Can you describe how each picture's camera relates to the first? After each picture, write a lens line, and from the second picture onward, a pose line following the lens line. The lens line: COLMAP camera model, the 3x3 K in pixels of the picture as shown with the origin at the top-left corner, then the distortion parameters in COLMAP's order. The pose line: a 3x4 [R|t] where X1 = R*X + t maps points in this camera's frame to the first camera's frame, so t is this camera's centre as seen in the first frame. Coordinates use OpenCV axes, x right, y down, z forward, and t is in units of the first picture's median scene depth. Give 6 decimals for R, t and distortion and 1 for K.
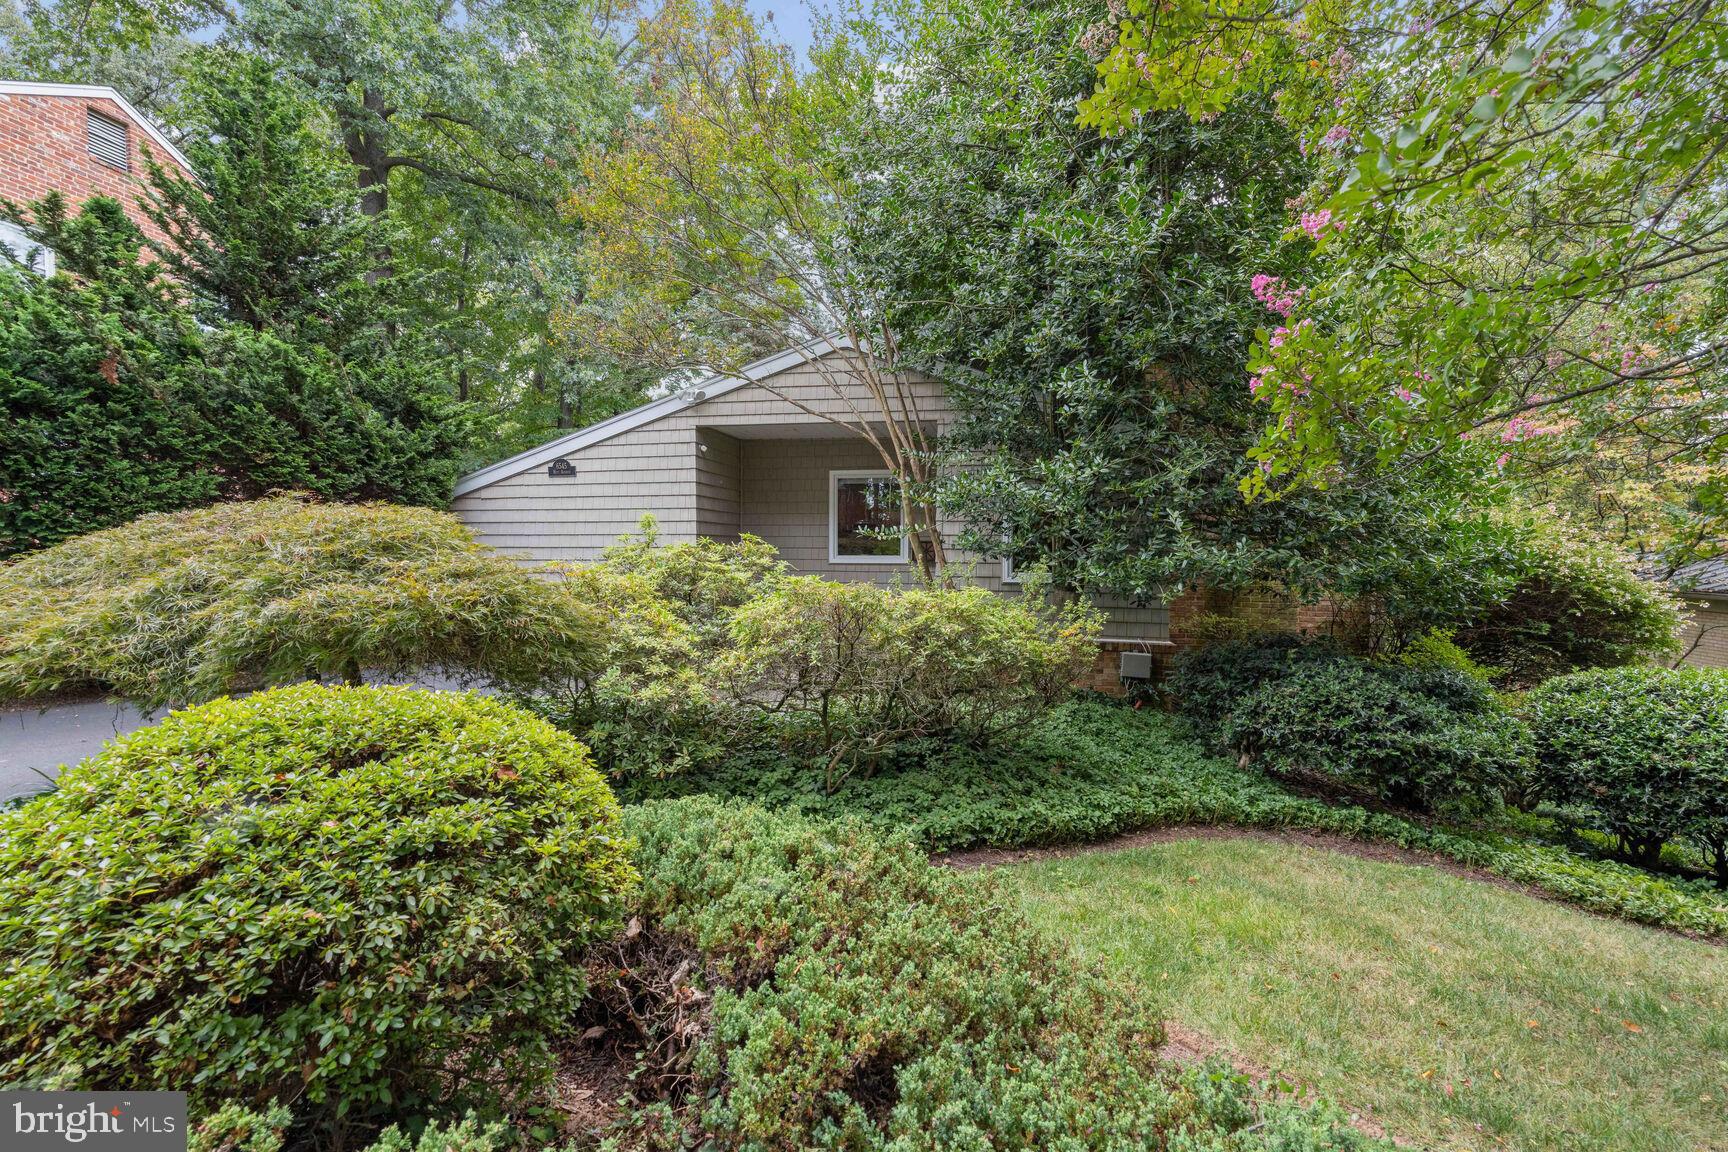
lens RADIAL K [[826.1, 0, 866.1], [0, 826.1, 577.1], [0, 0, 1]] dist [-0.003324, -0.000568]
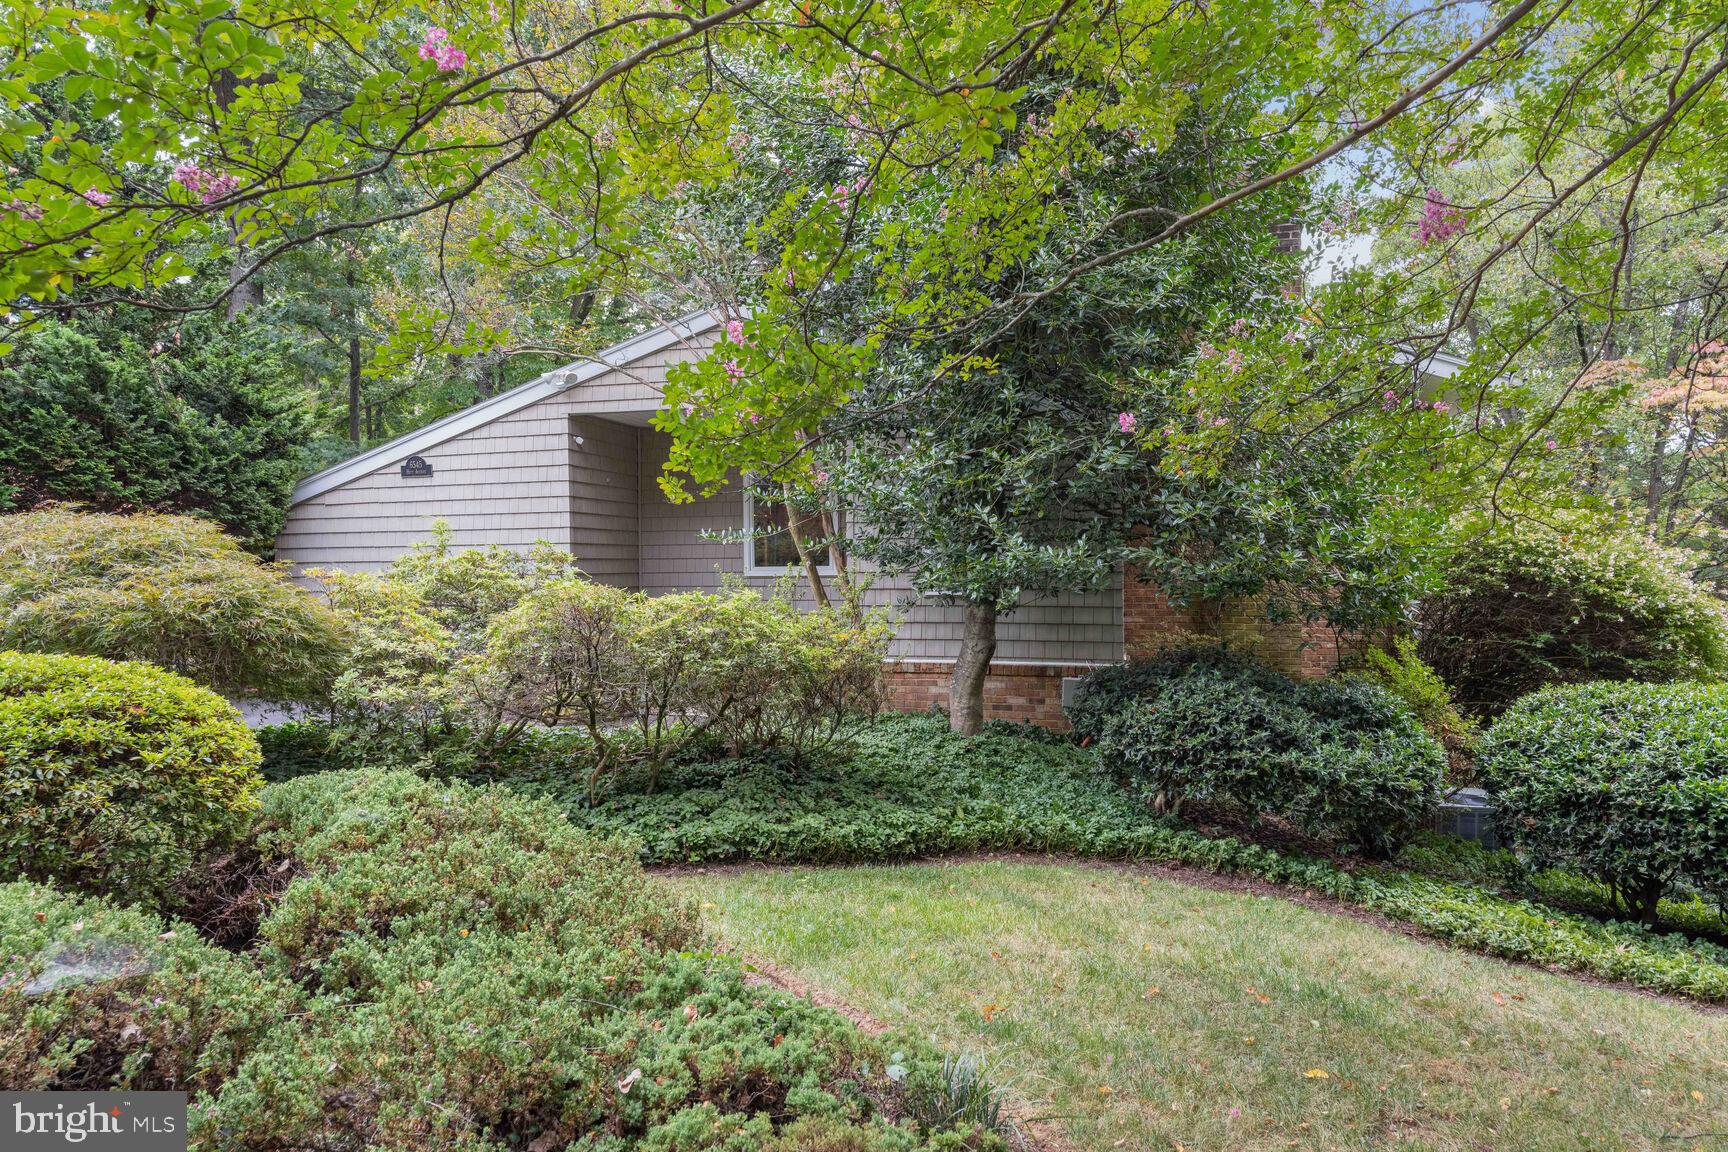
lens RADIAL K [[1169.4, 0, 862.8], [0, 1169.4, 573.9], [0, 0, 1]] dist [0.002524, -0.003949]
pose [[0.997705, -0.013518, -0.066344, 0.284218], [0.011744, 0.999565, -0.027062, 0.025189], [0.066681, 0.026220, 0.997430, -0.272393]]
